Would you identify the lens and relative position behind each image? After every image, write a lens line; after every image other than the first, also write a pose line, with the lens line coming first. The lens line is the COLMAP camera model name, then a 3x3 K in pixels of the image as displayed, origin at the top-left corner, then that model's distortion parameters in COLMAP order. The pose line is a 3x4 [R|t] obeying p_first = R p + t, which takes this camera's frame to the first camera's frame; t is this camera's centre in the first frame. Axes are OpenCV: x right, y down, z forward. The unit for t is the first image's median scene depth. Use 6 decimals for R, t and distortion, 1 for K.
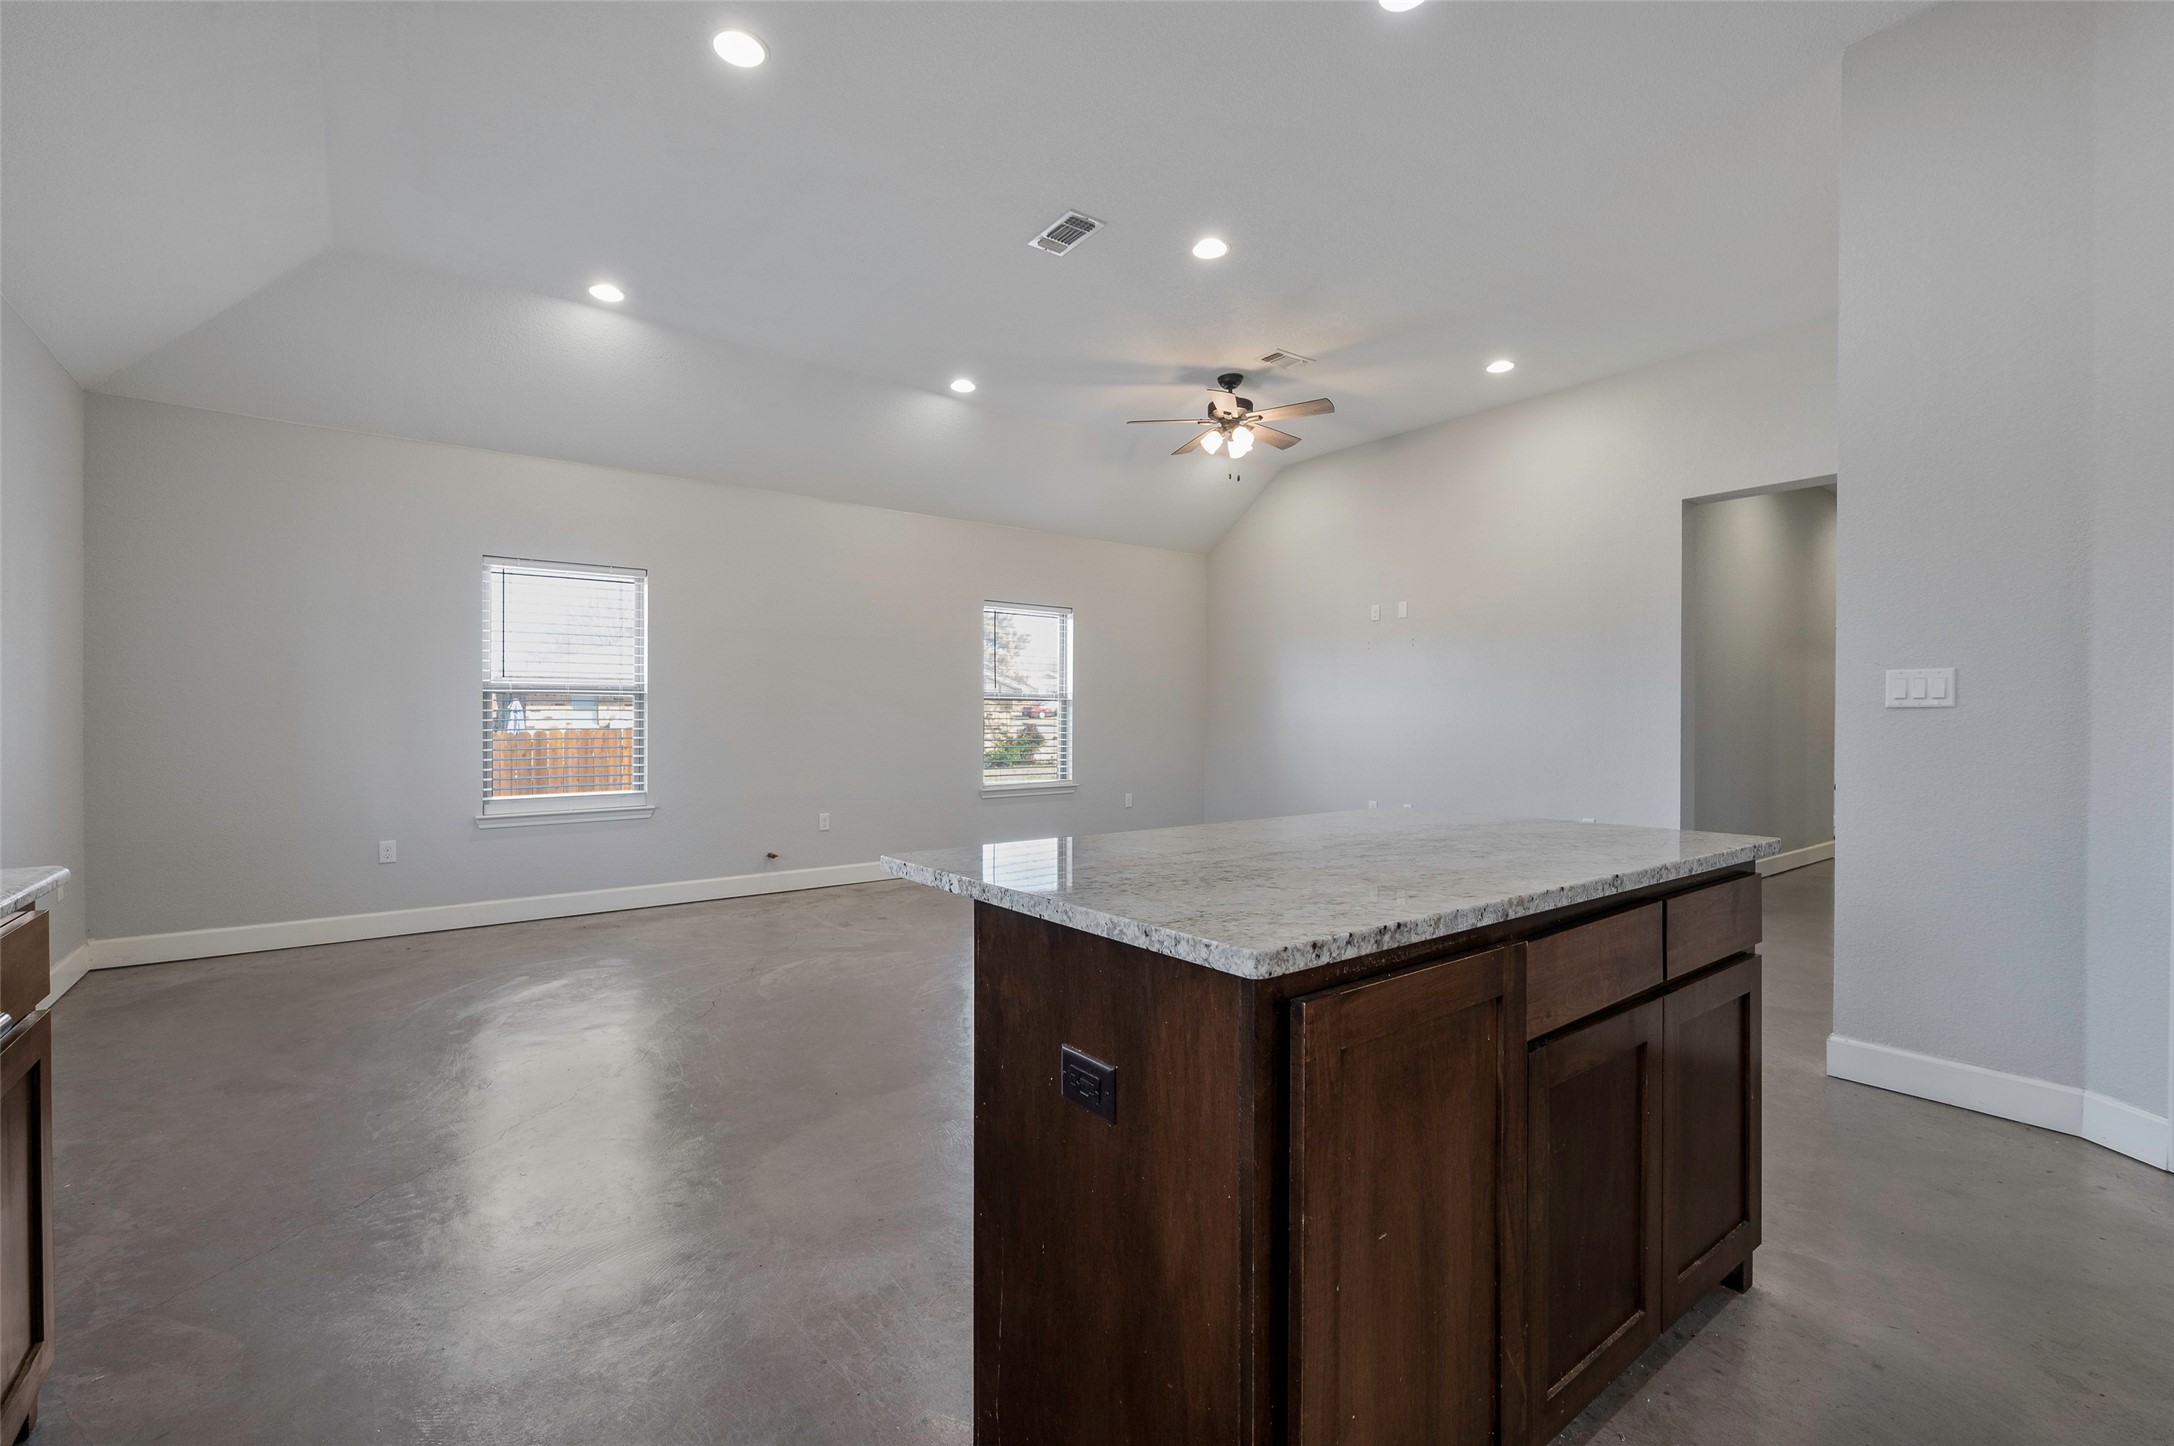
lens RADIAL K [[943.5, 0, 1083.6], [0, 943.5, 712.7], [0, 0, 1]] dist [-0.000234, -0.000601]
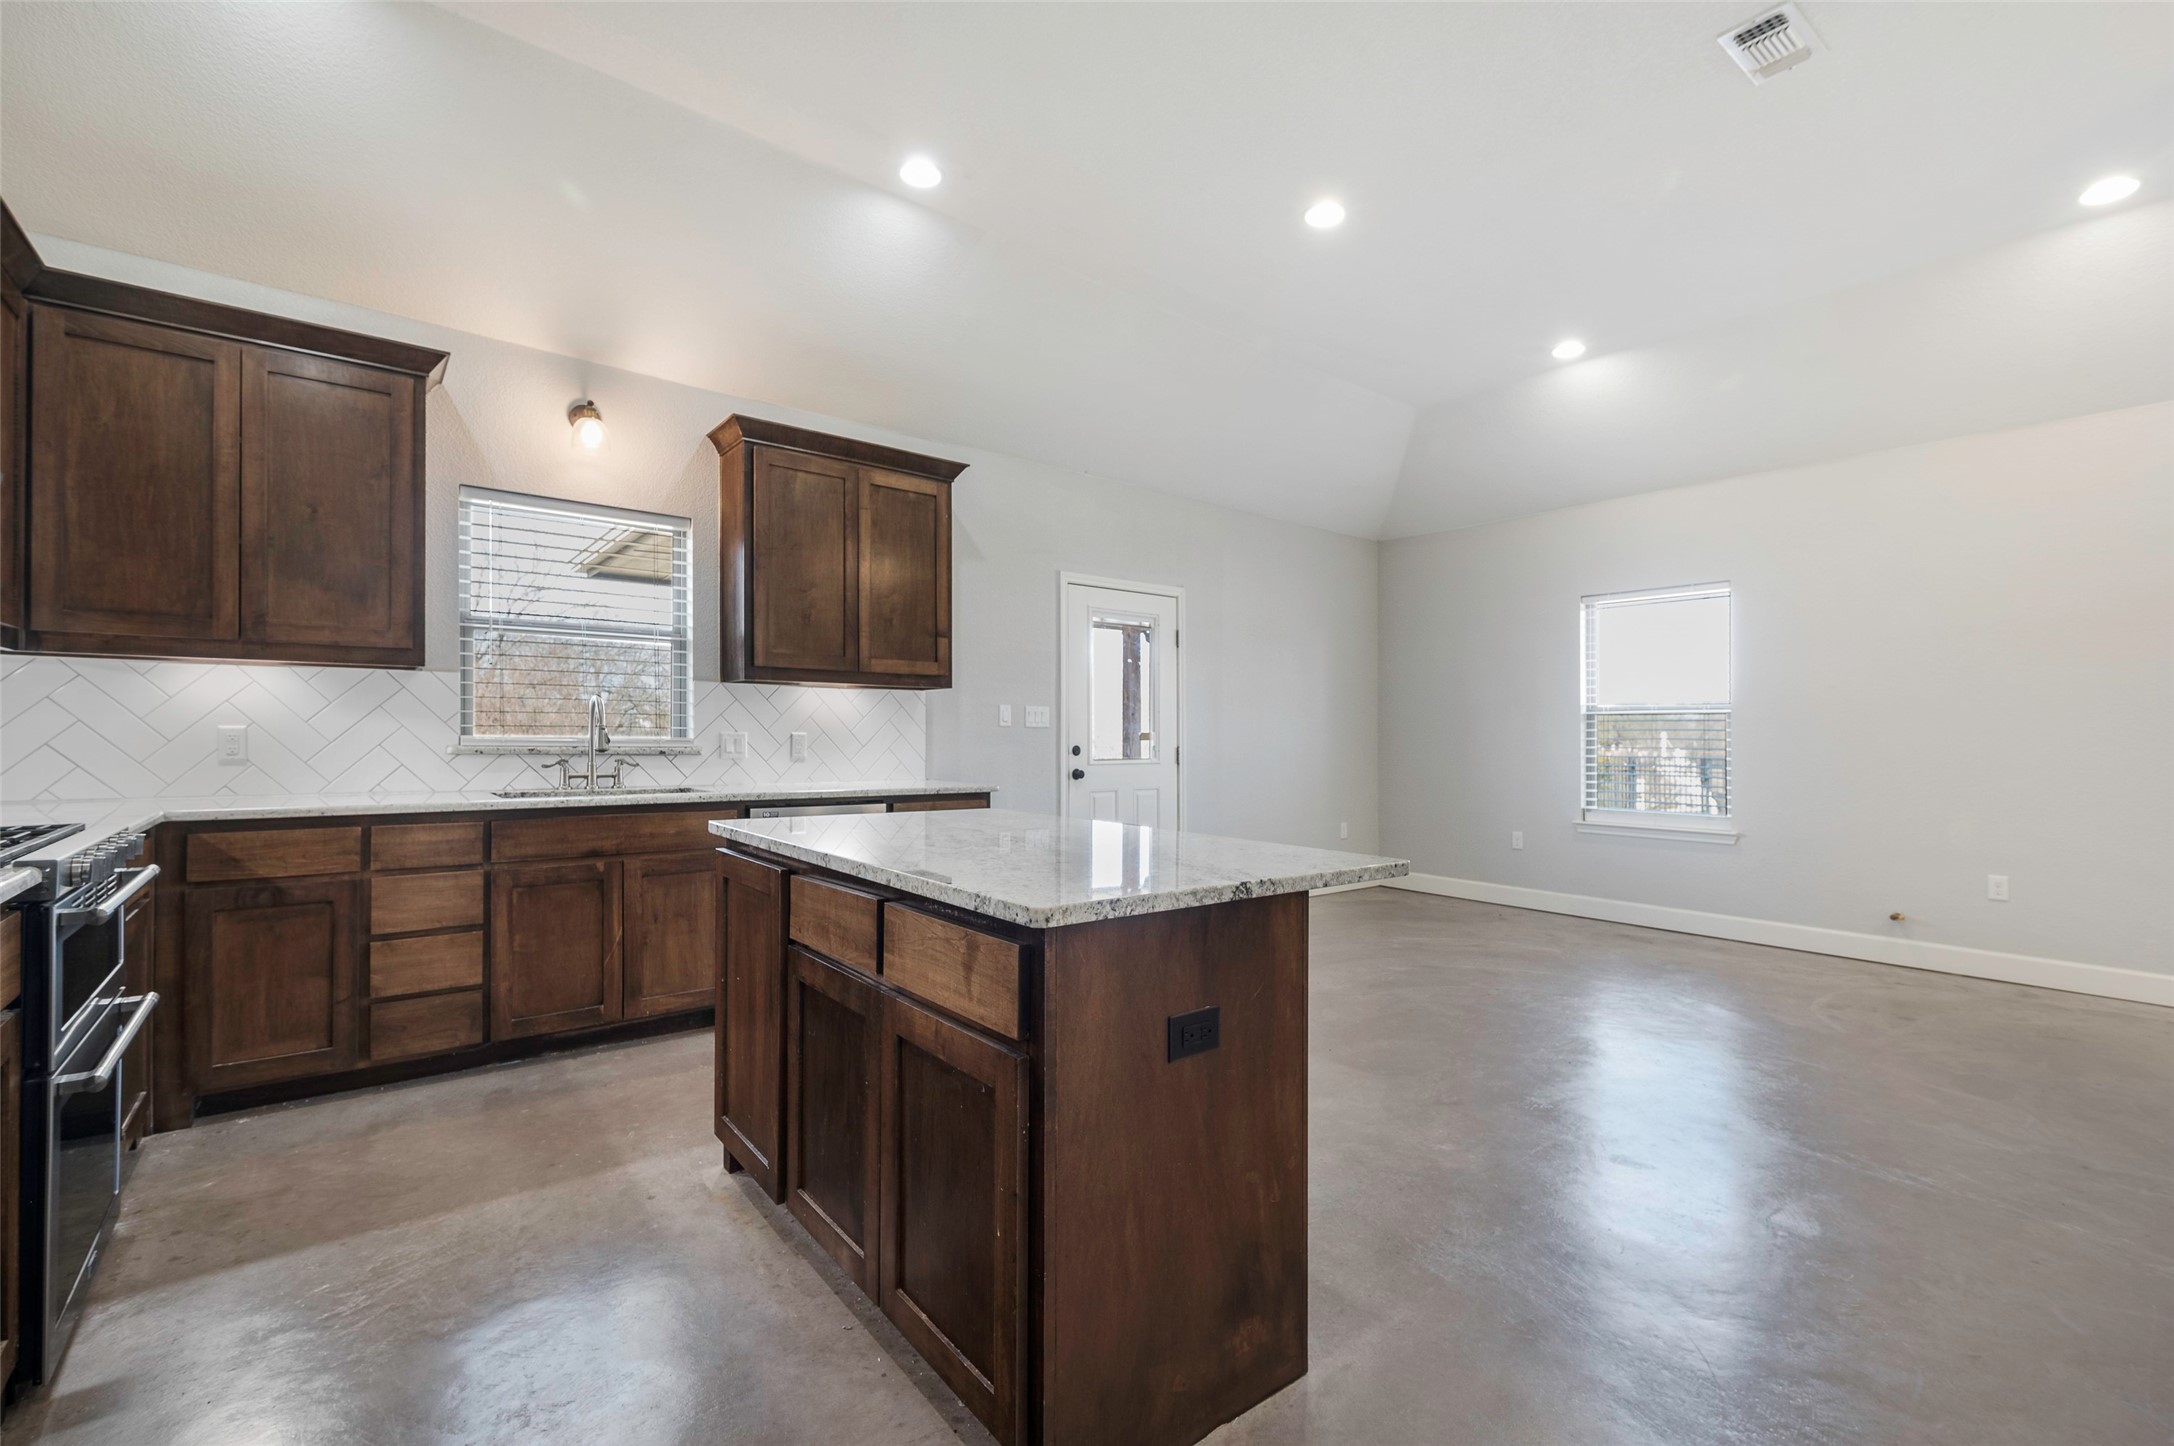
lens RADIAL K [[943.5, 0, 1069.9], [0, 943.5, 705.2], [0, 0, 1]] dist [-0.000234, -0.000601]
pose [[0.031718, -0.028661, -0.999086, 0.467177], [-0.000100, 0.999589, -0.028679, 0.001256], [0.999497, 0.001010, 0.031702, 0.321746]]
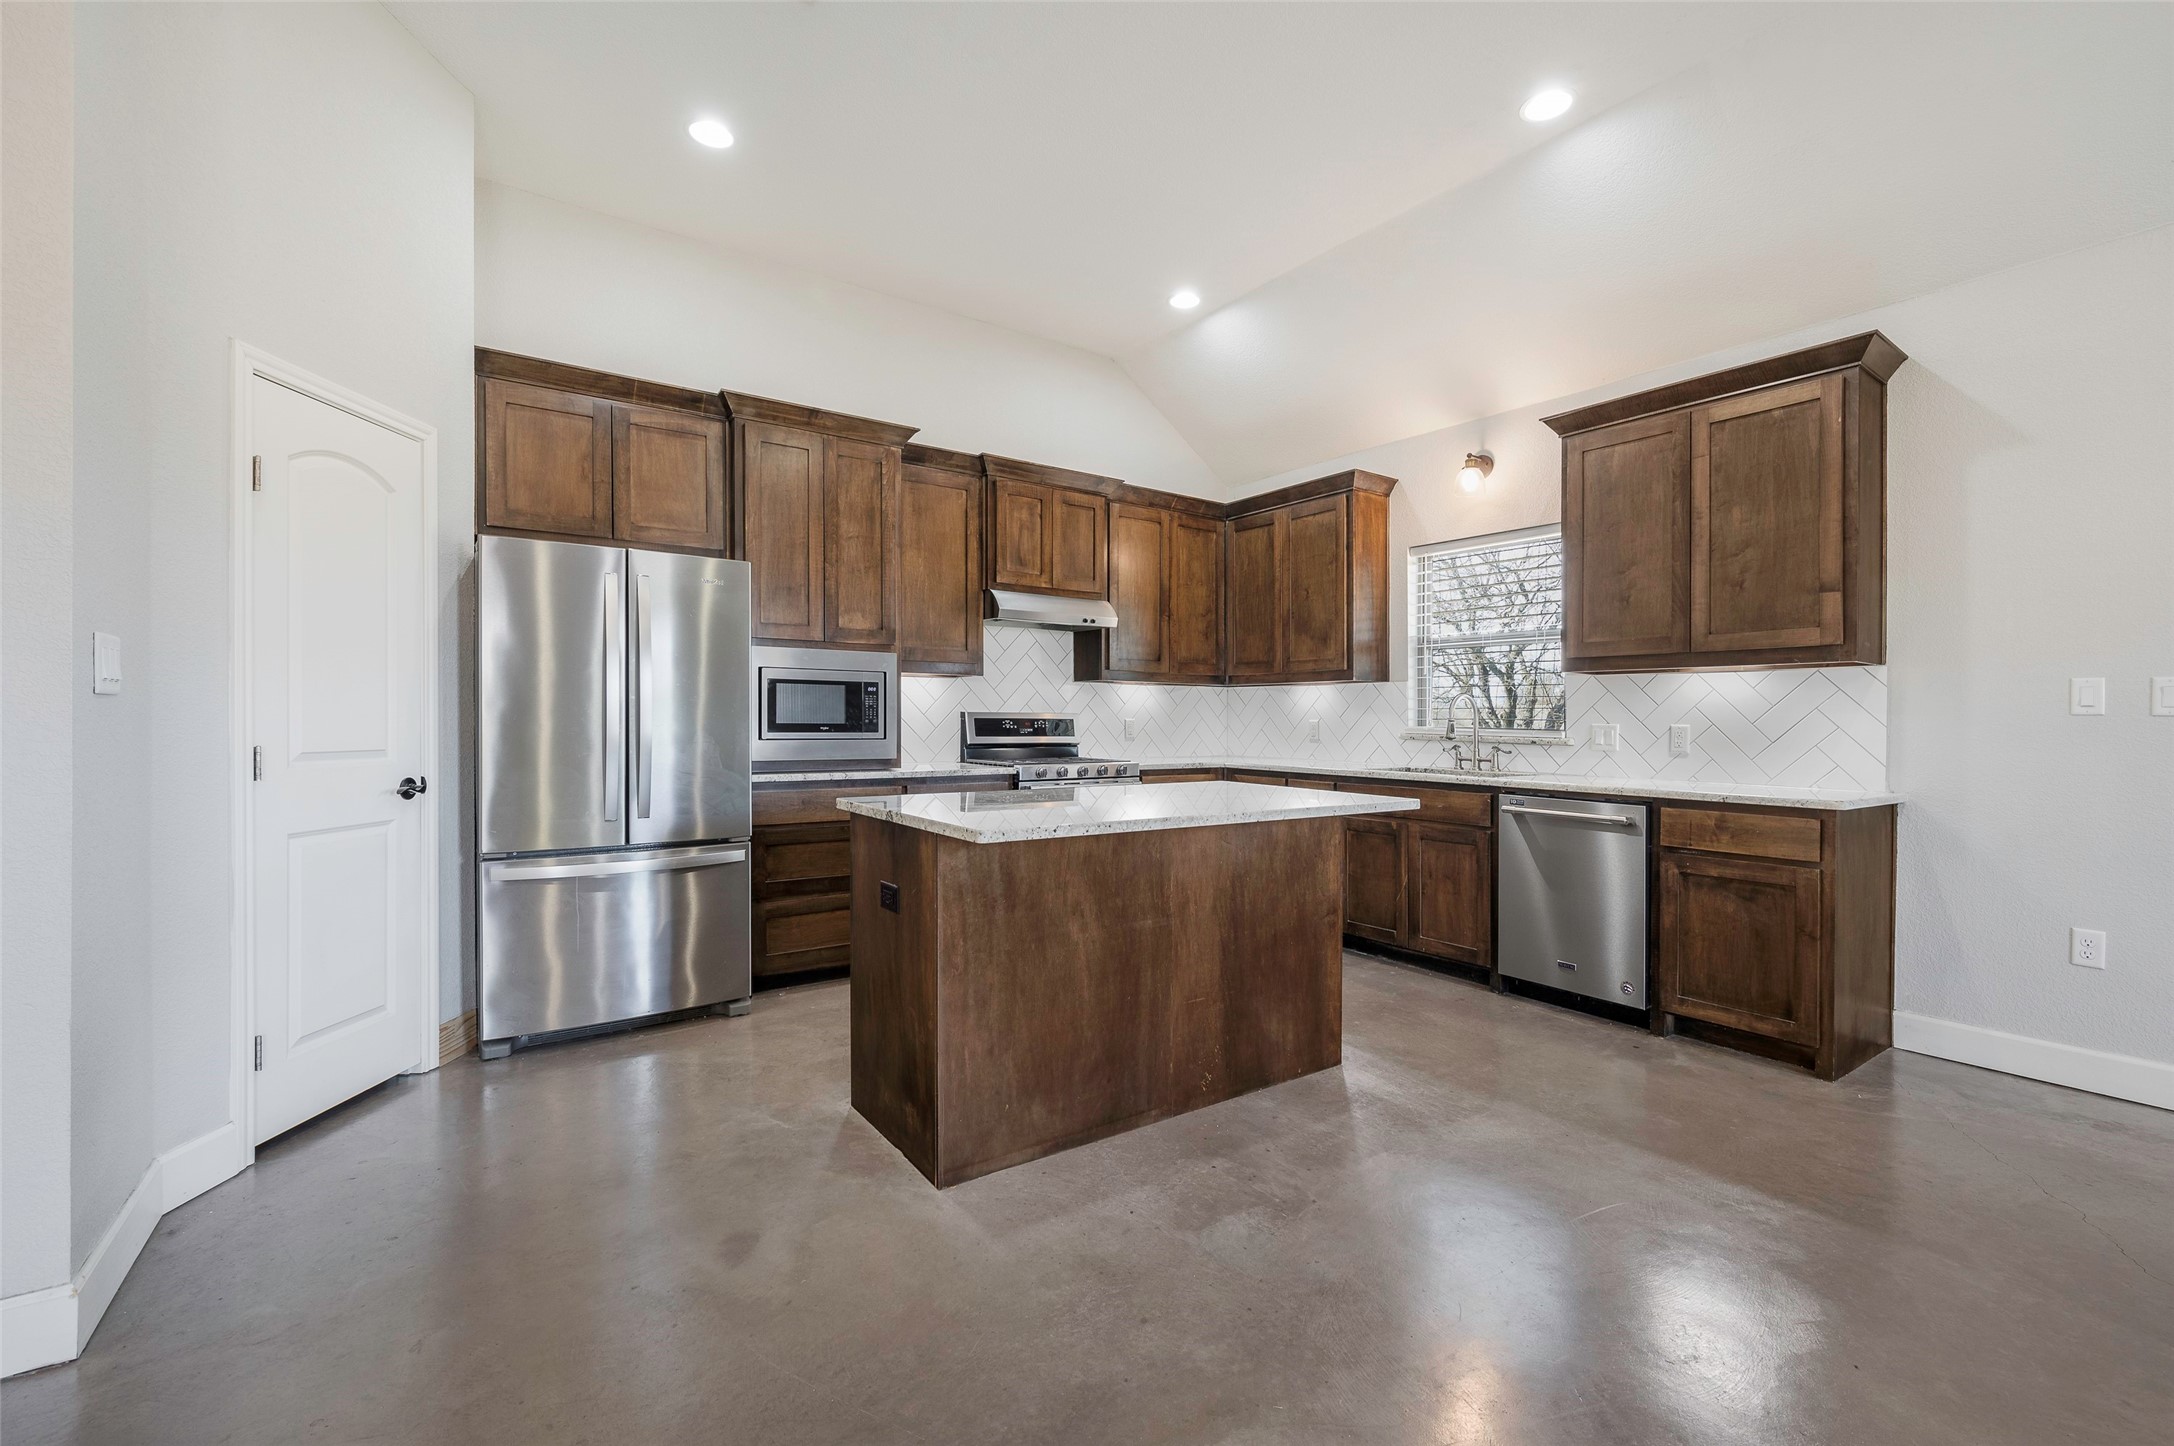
lens RADIAL K [[943.5, 0, 1107.3], [0, 943.5, 710.6], [0, 0, 1]] dist [-0.000234, -0.000601]
pose [[-0.999894, -0.005387, 0.013525, 0.098334], [-0.005636, 0.999815, -0.018406, 0.006569], [-0.013424, -0.018481, -0.999739, 0.817762]]
